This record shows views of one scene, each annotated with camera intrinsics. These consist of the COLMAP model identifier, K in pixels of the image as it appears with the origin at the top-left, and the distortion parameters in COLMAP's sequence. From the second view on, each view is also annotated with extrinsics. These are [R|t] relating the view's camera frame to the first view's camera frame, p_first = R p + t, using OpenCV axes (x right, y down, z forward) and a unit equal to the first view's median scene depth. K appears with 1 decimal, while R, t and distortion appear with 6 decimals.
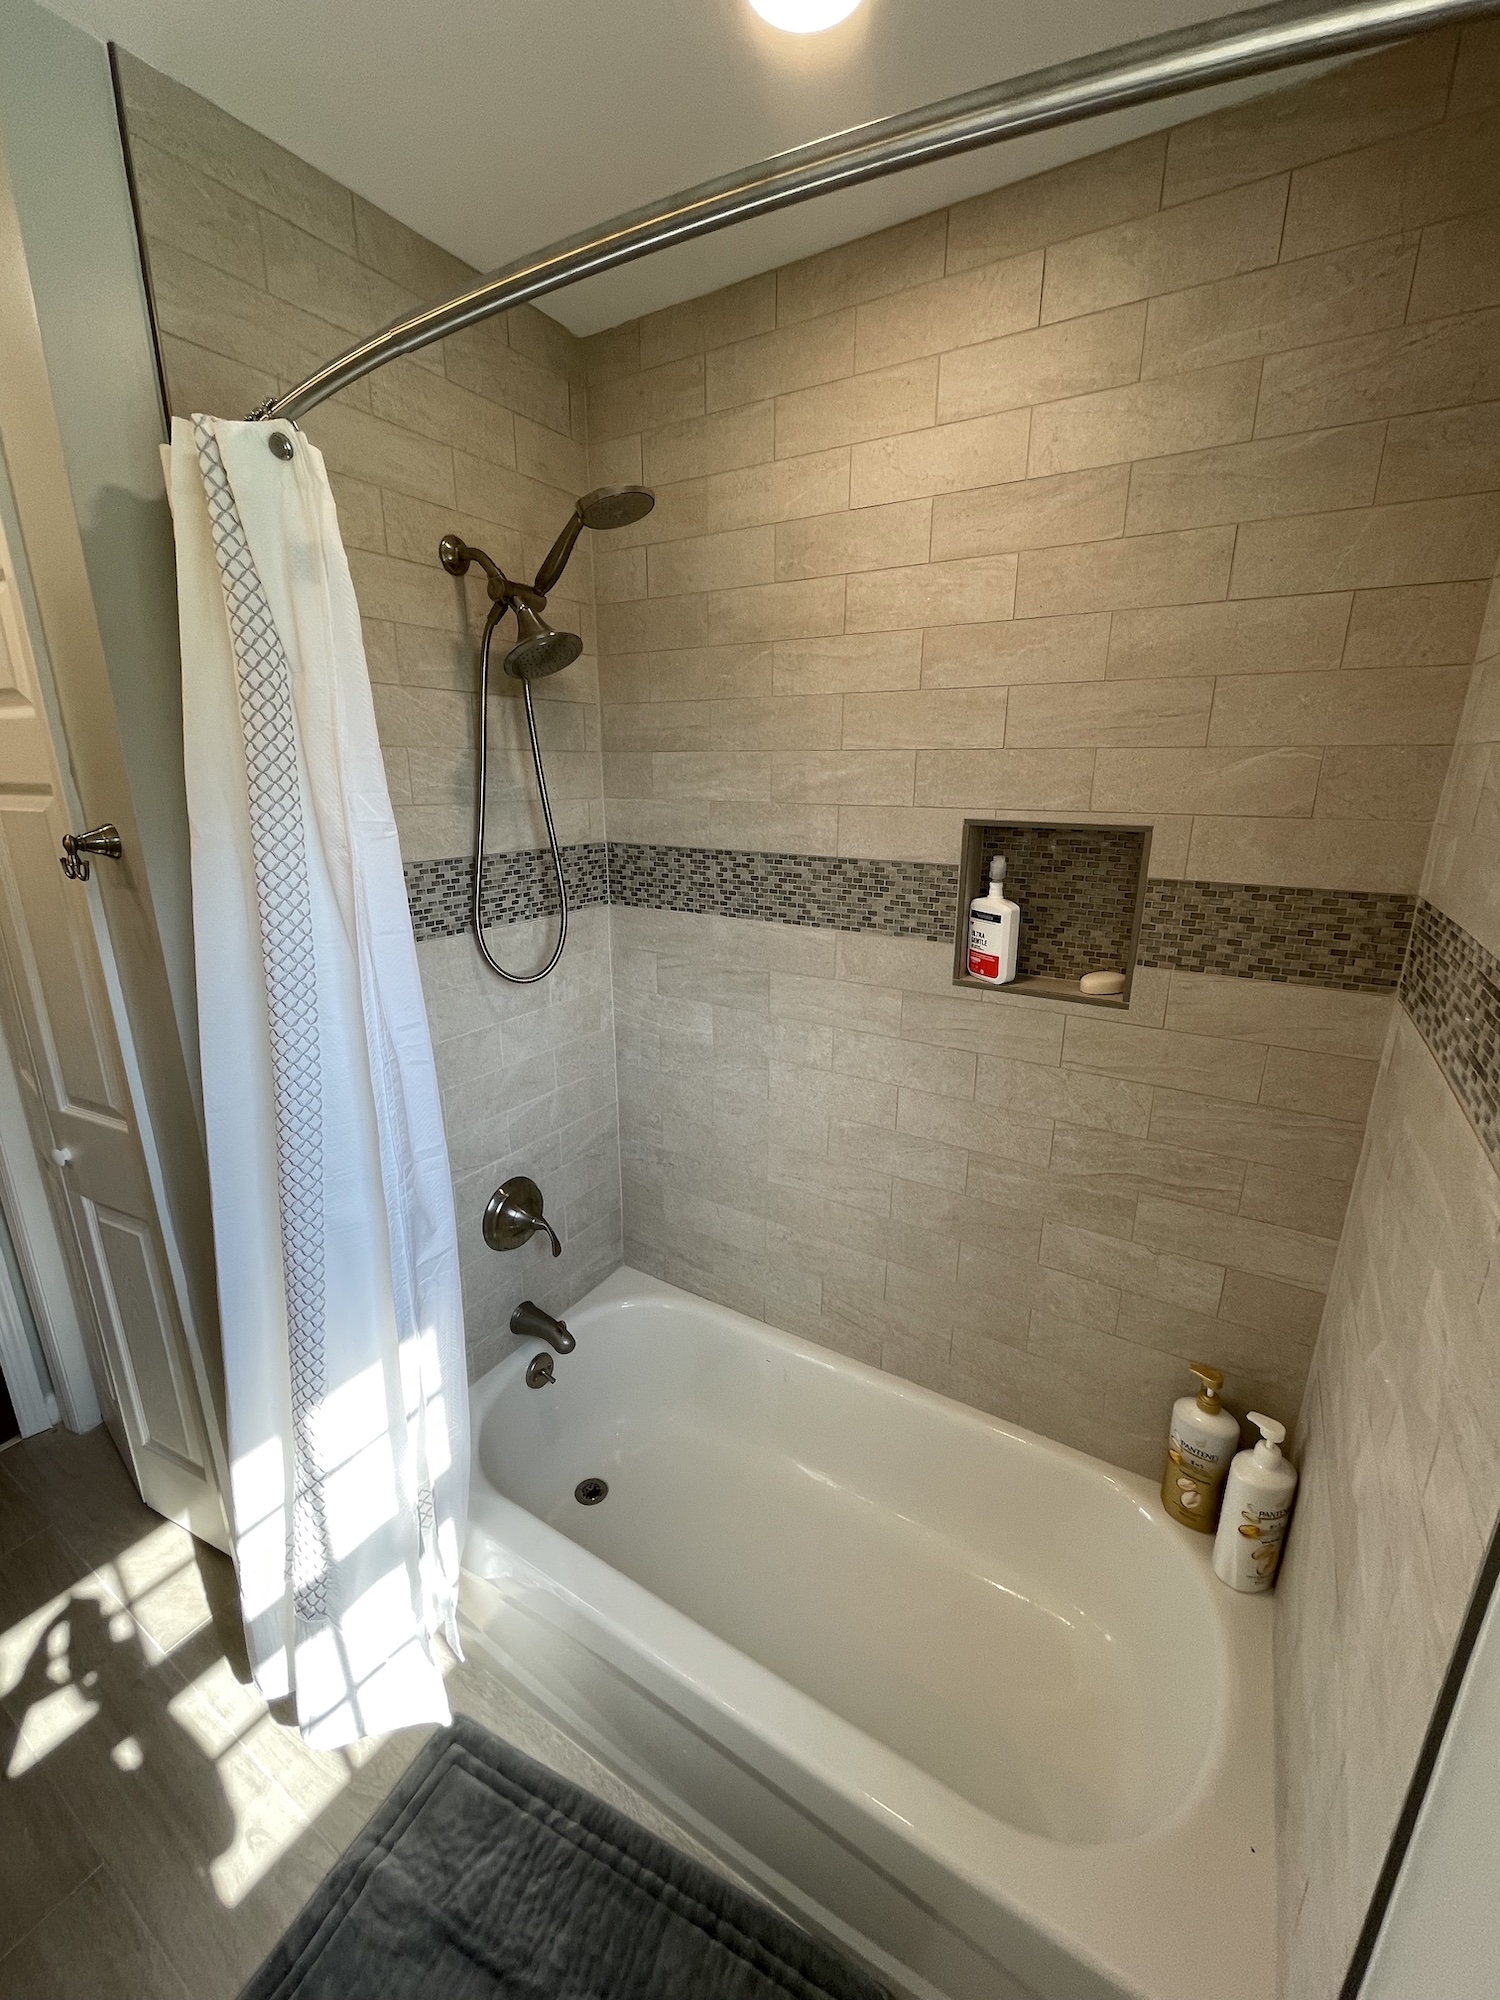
lens RADIAL K [[810.3, 0, 744.9], [0, 810.3, 993.4], [0, 0, 1]] dist [0.002391, -0.001210]
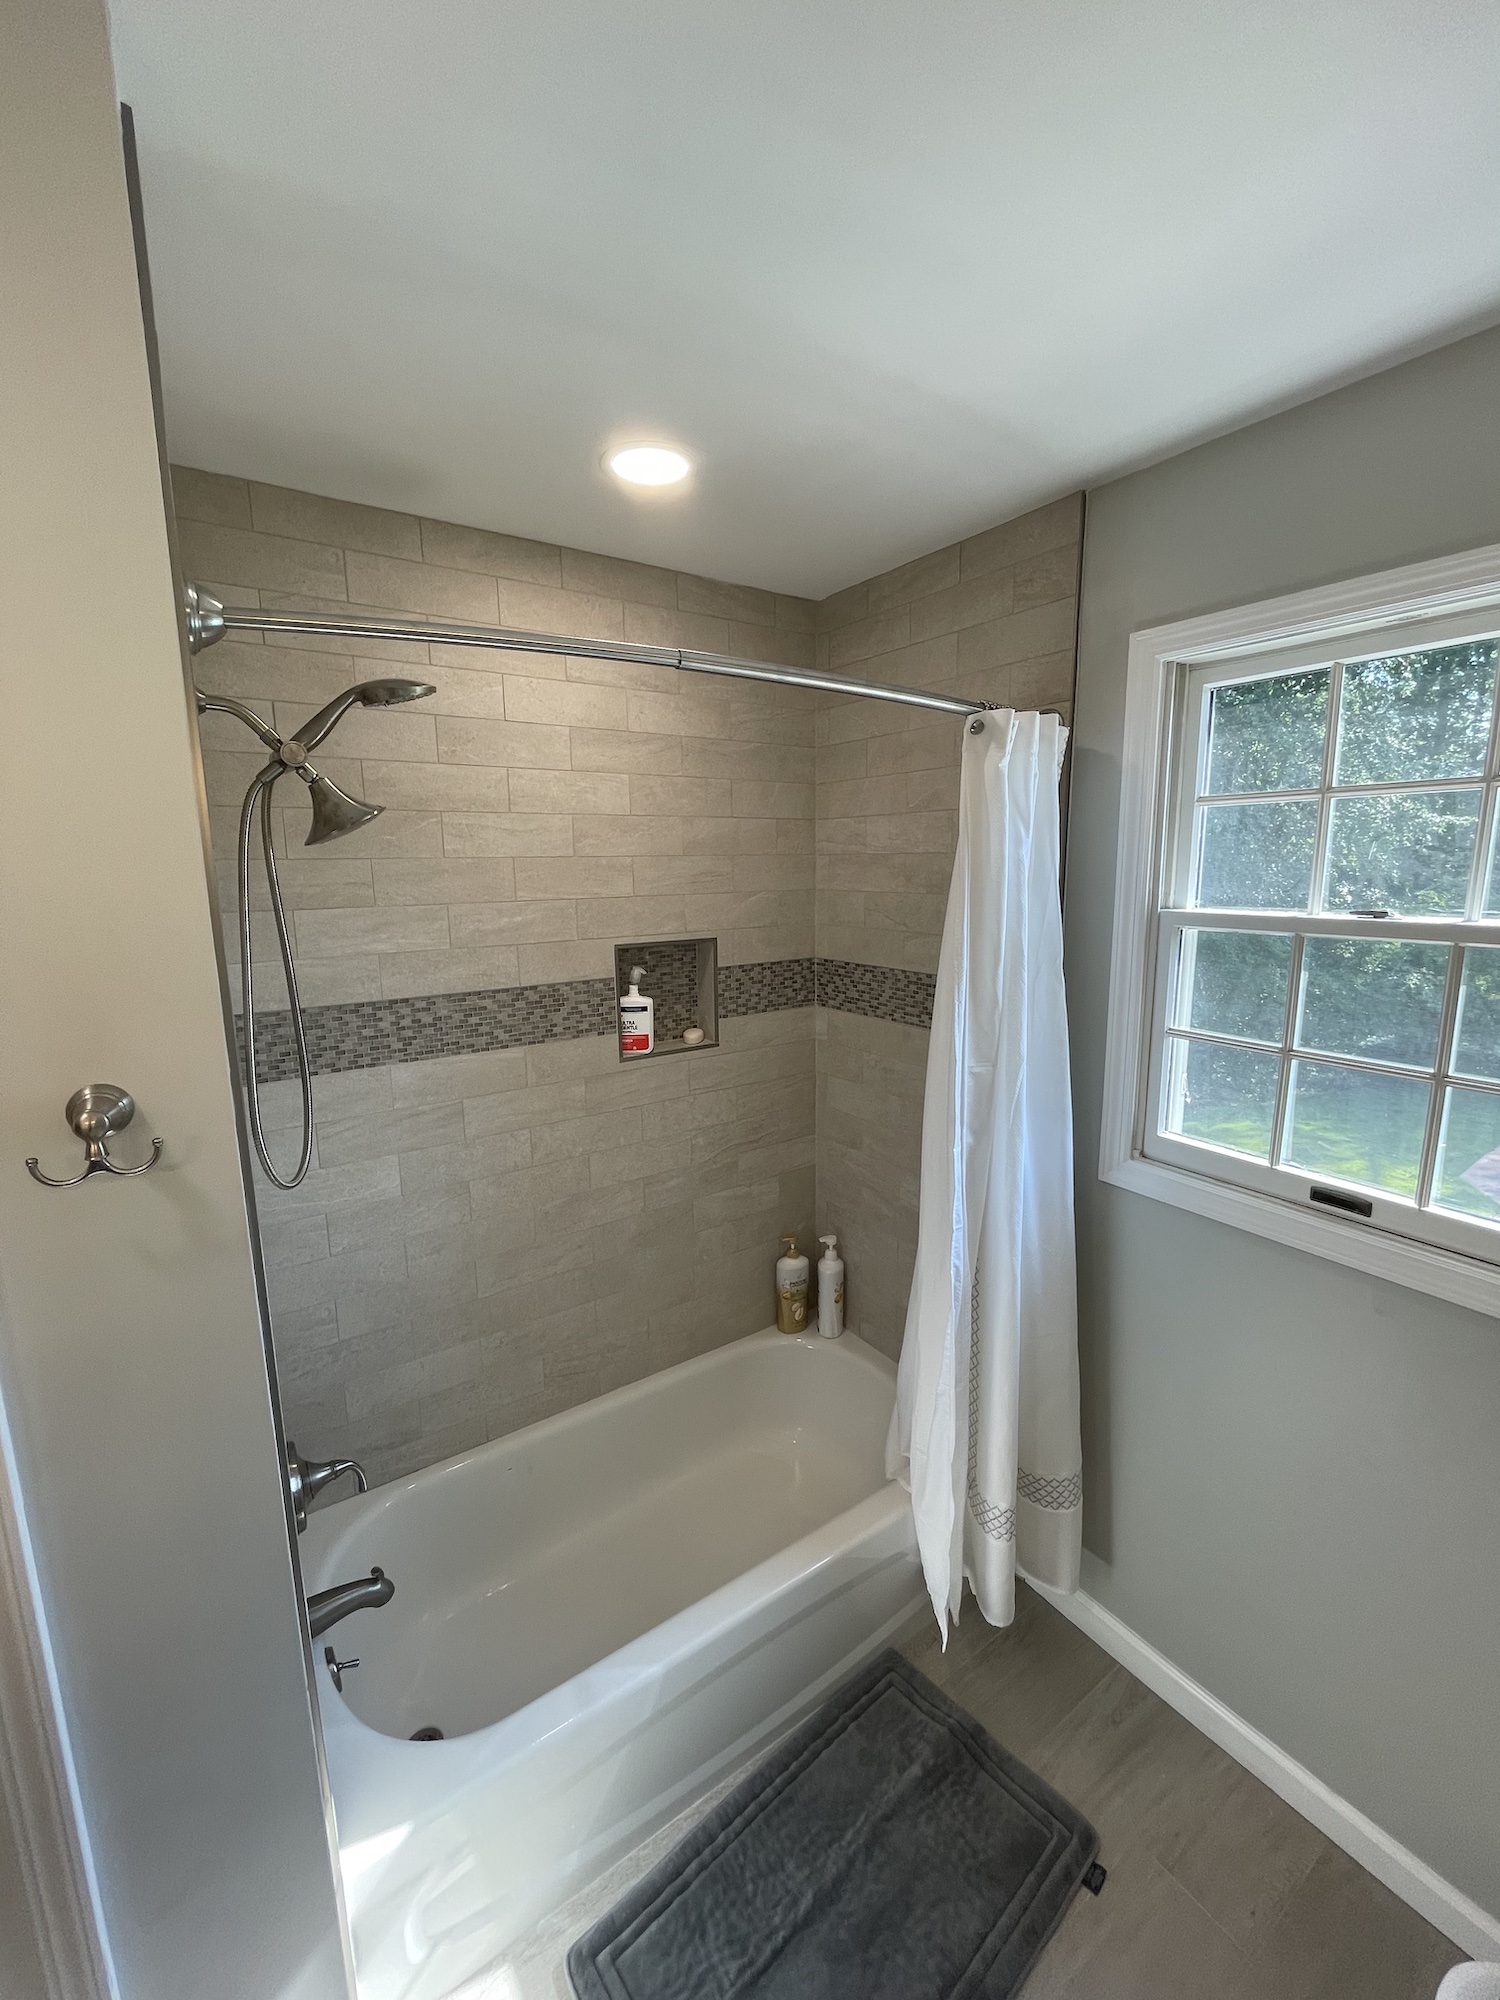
lens RADIAL K [[810.3, 0, 742.6], [0, 810.3, 1009.1], [0, 0, 1]] dist [0.002391, -0.001210]
pose [[0.406363, -0.166188, 0.898471, -0.900140], [0.269774, 0.961306, 0.055796, -0.120998], [-0.872978, 0.219711, 0.435473, 0.202699]]
